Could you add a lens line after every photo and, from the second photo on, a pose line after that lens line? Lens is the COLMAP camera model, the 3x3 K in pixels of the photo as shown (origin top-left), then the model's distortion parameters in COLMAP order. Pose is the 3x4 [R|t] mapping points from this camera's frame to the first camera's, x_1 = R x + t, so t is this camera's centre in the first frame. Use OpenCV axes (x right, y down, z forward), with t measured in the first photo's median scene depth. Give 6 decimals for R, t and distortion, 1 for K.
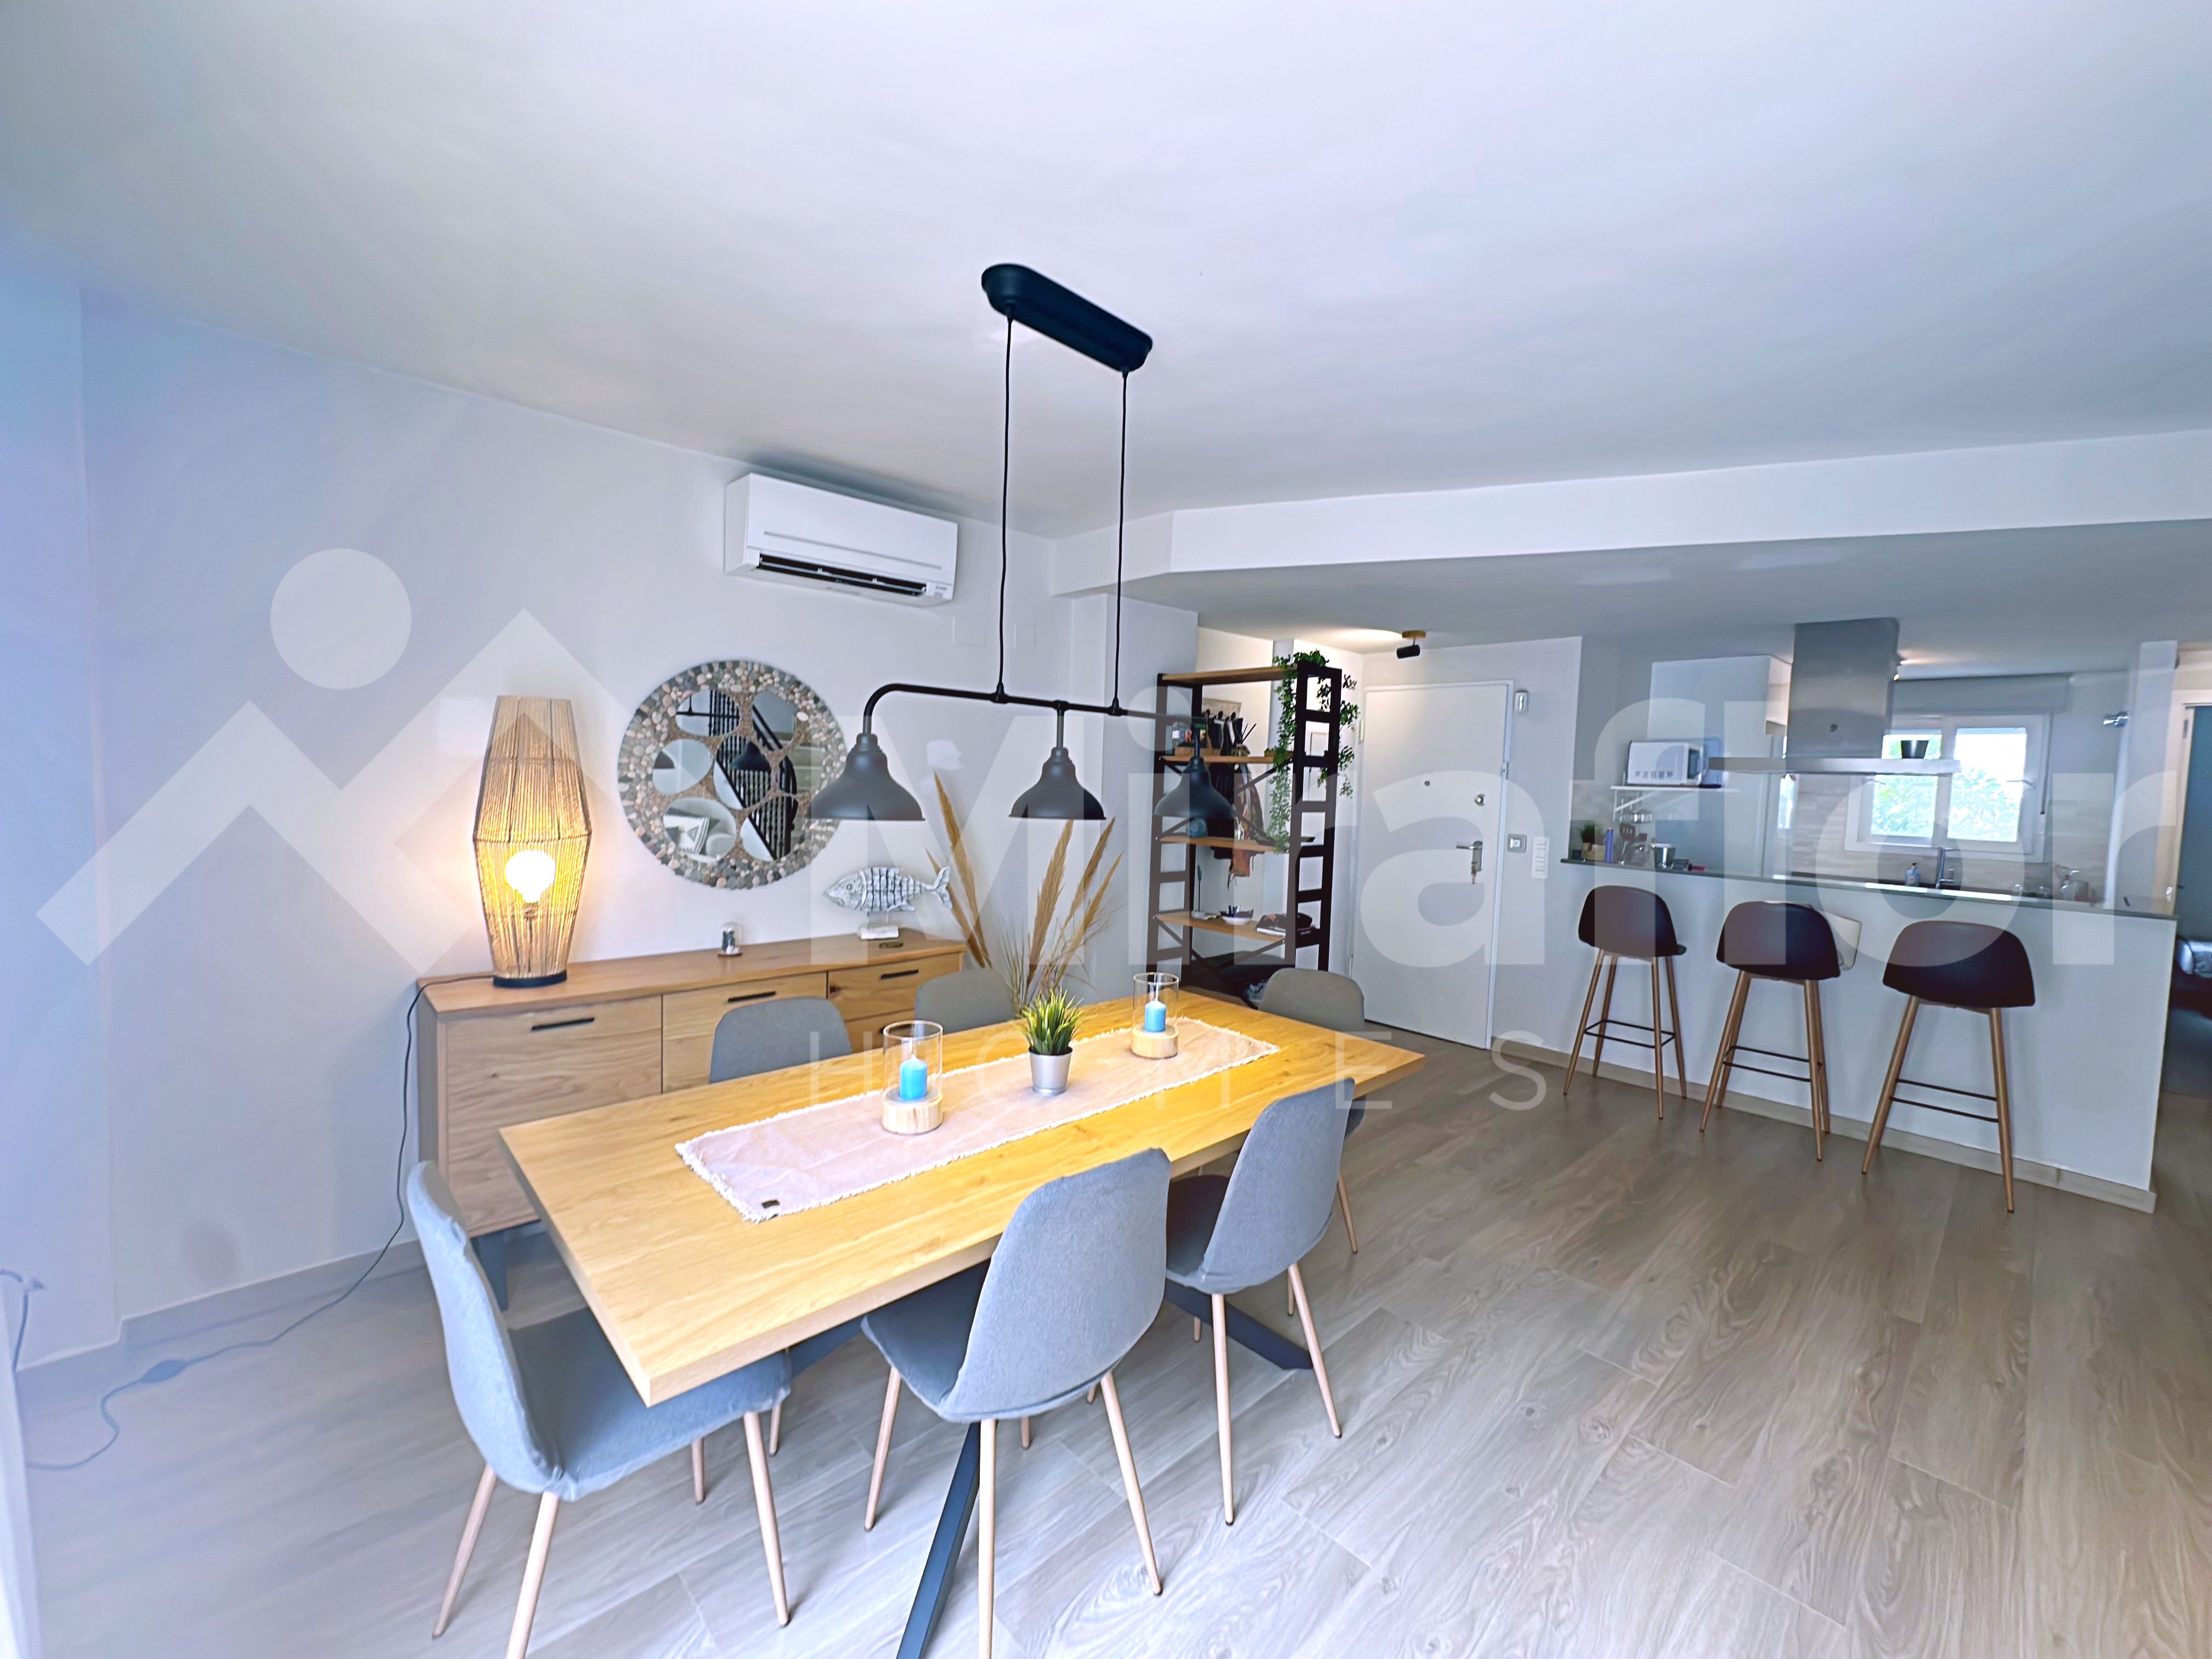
lens RADIAL K [[894.5, 0, 1100.9], [0, 894.5, 826.2], [0, 0, 1]] dist [-0.004783, 0.001286]
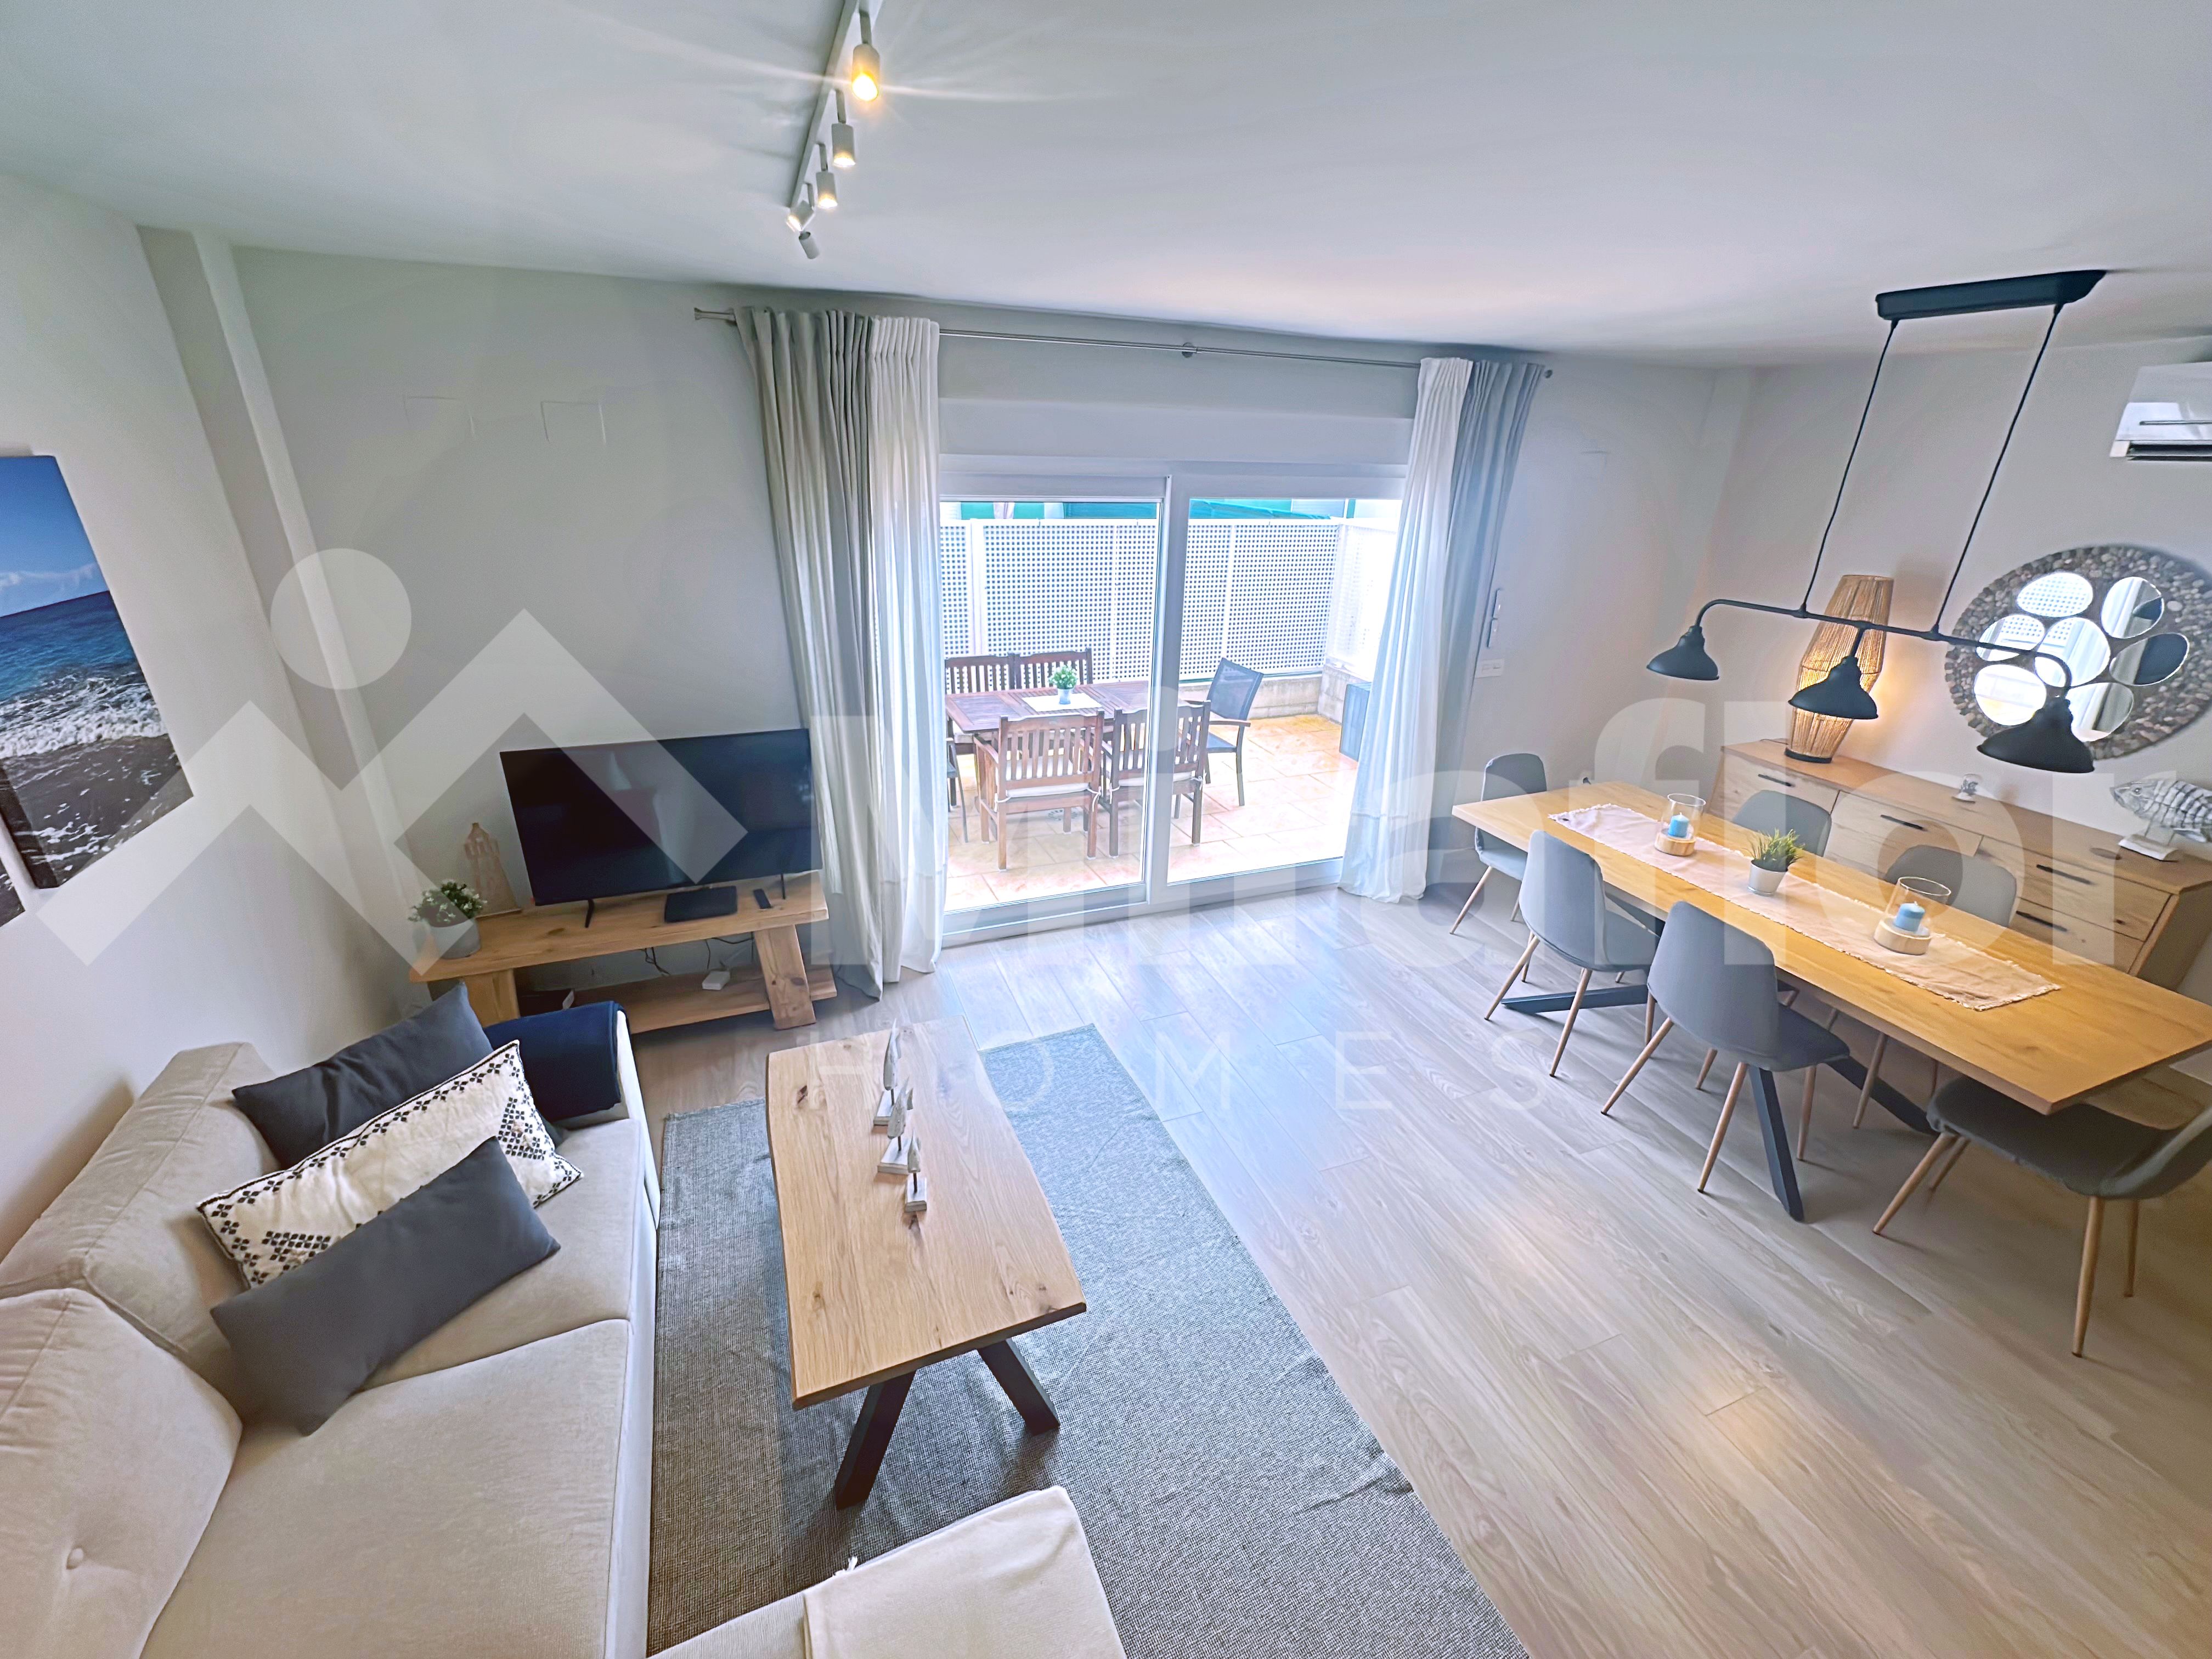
lens RADIAL K [[894.5, 0, 1105.4], [0, 894.5, 828.3], [0, 0, 1]] dist [-0.004783, 0.001286]
pose [[-0.374562, 0.323110, -0.869082, 0.952576], [-0.091458, 0.919871, 0.381409, -0.154043], [0.922680, 0.222345, -0.314998, 0.278079]]
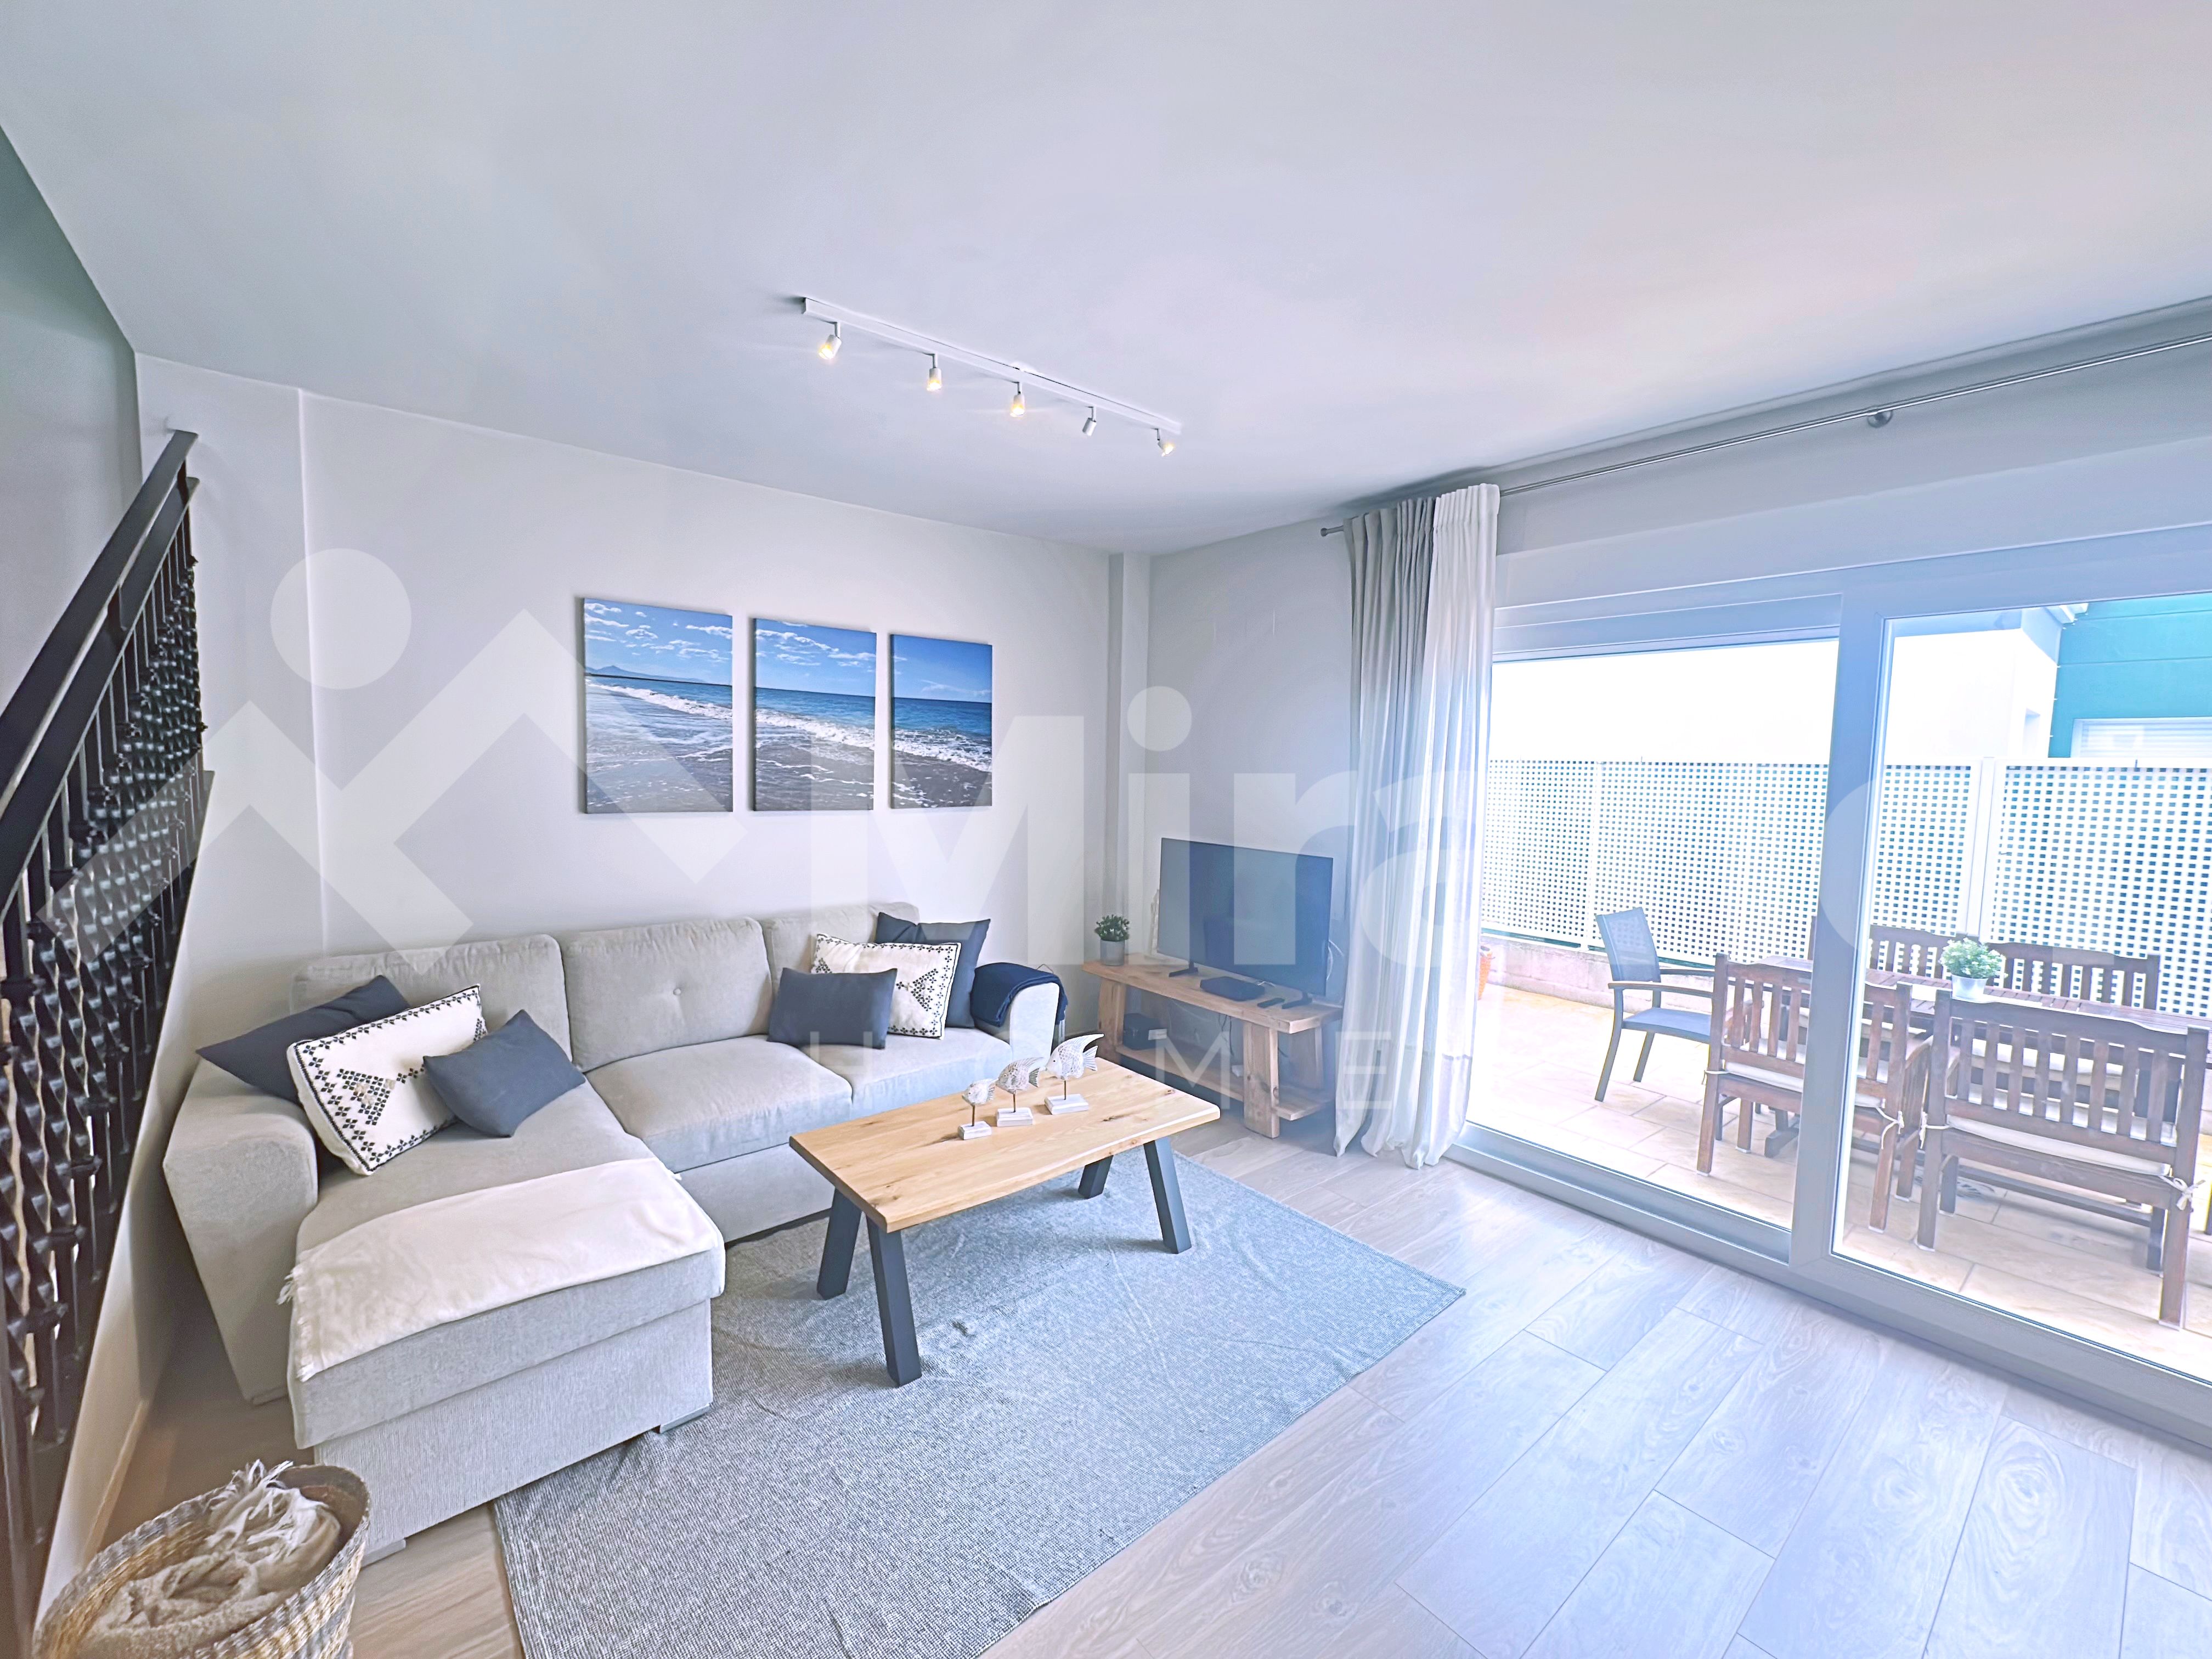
lens RADIAL K [[894.5, 0, 1103.4], [0, 894.5, 828.9], [0, 0, 1]] dist [-0.004783, 0.001286]
pose [[-0.996373, -0.053999, 0.065766, 0.415522], [-0.044454, 0.989319, 0.138822, -0.027667], [-0.072560, 0.135395, -0.988131, 0.695747]]
